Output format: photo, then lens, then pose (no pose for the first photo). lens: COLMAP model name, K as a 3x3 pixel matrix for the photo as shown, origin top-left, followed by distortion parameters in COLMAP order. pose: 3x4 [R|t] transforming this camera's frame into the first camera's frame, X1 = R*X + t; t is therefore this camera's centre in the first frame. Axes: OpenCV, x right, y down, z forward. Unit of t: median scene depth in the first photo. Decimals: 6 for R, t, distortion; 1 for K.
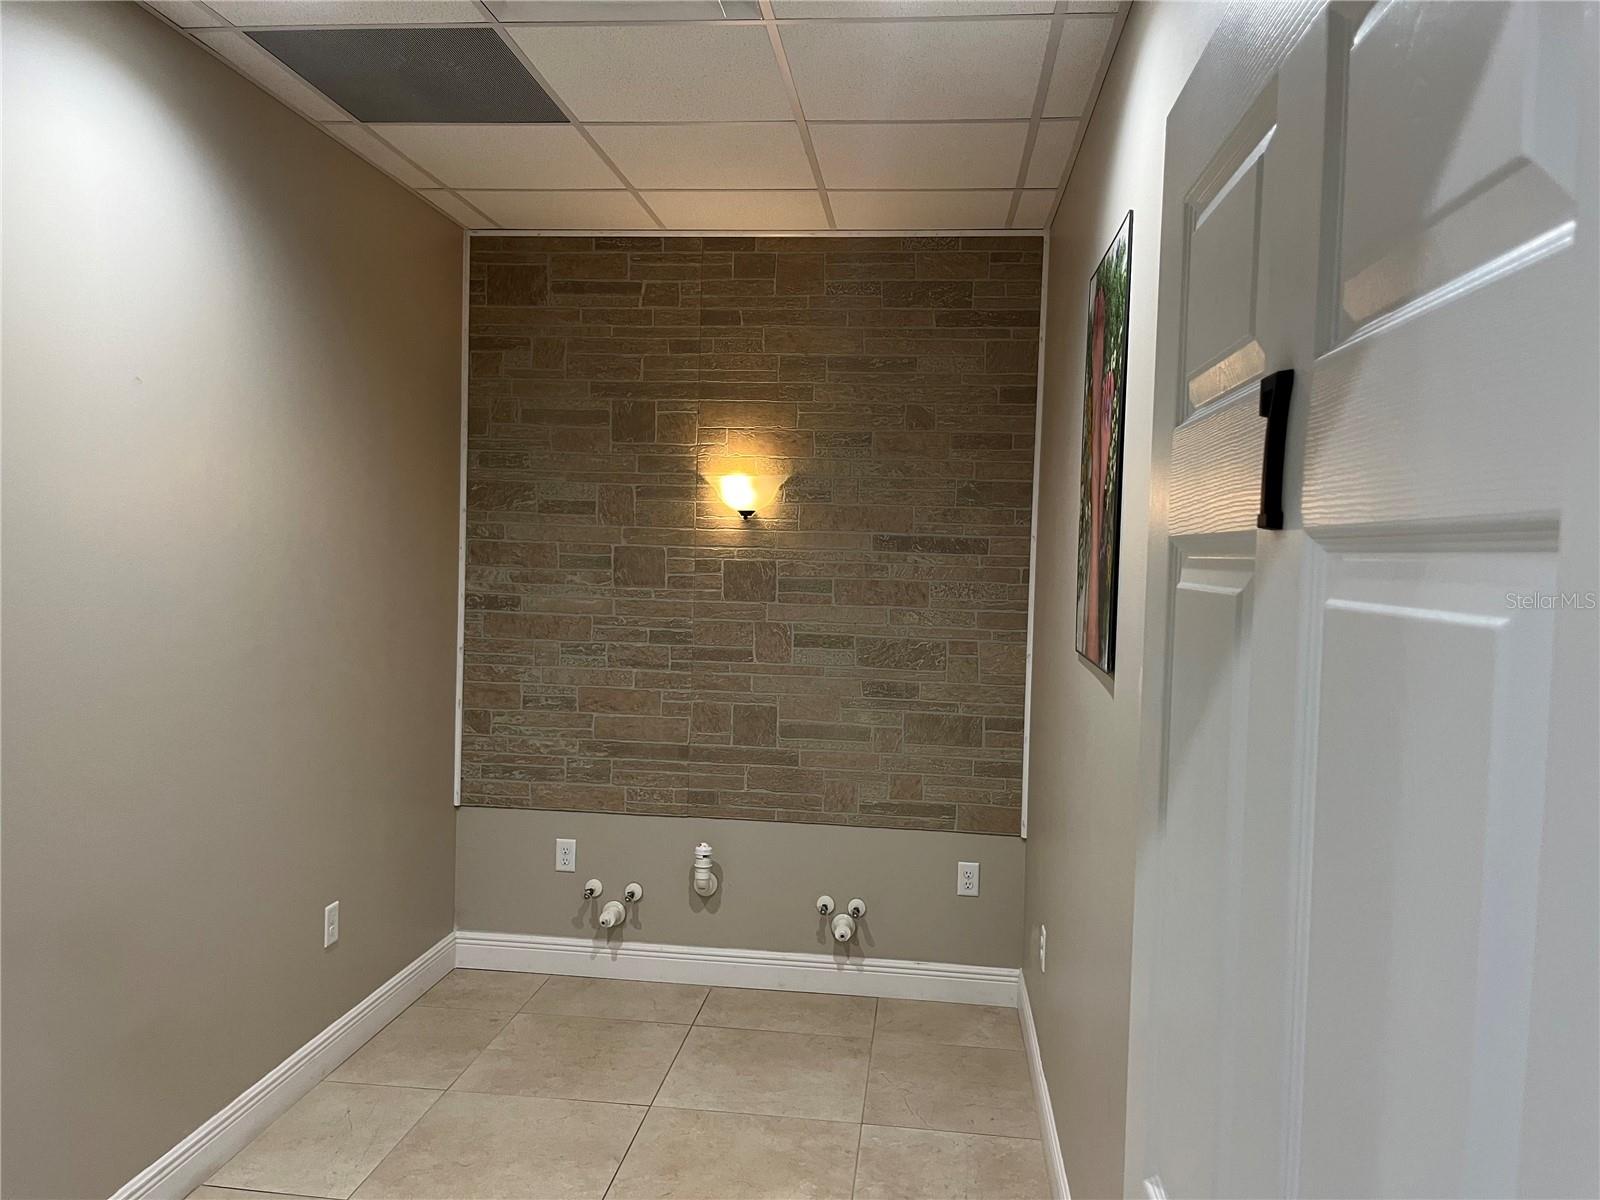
lens RADIAL K [[1134.9, 0, 799.3], [0, 1134.9, 593.2], [0, 0, 1]] dist [0.056390, 0.000229]
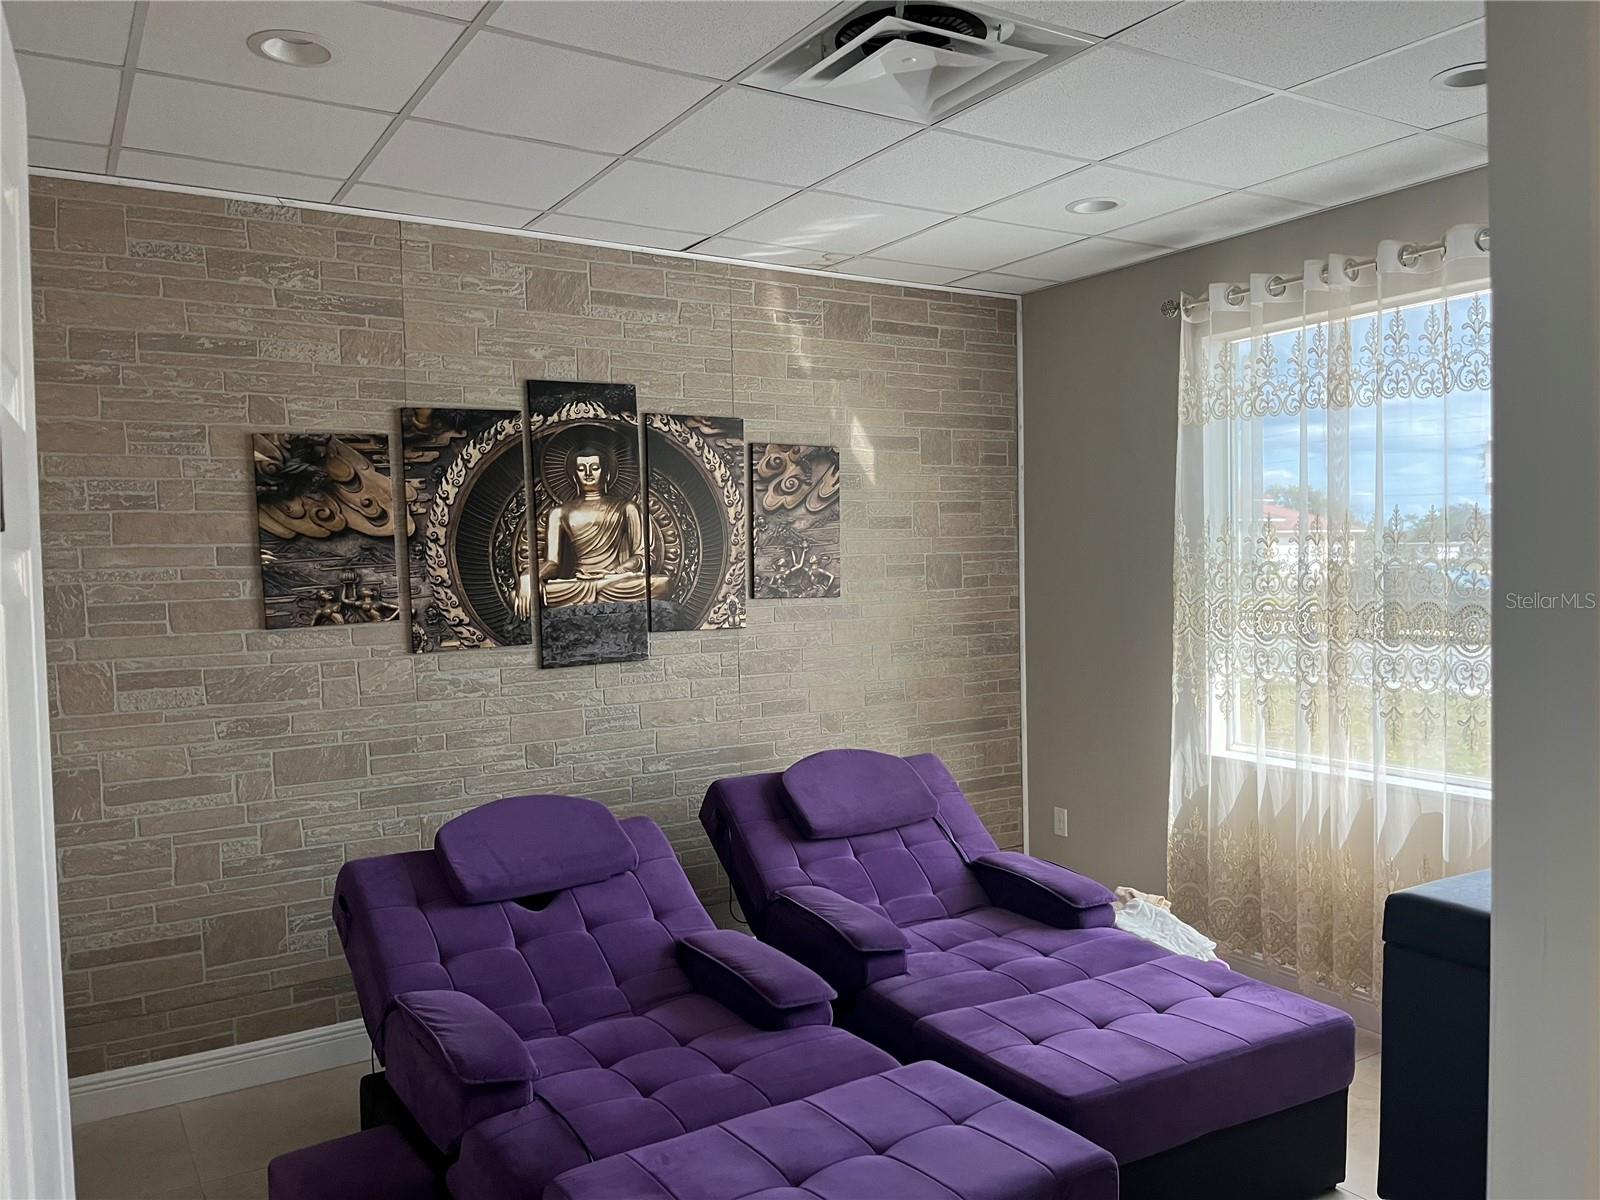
lens RADIAL K [[1224.5, 0, 799.4], [0, 1224.5, 606.3], [0, 0, 1]] dist [0.008511, -0.002368]
pose [[0.778126, -0.069768, 0.624222, -0.306764], [0.066187, 0.997387, 0.028969, -0.010006], [-0.624612, 0.018774, 0.780710, 0.033982]]
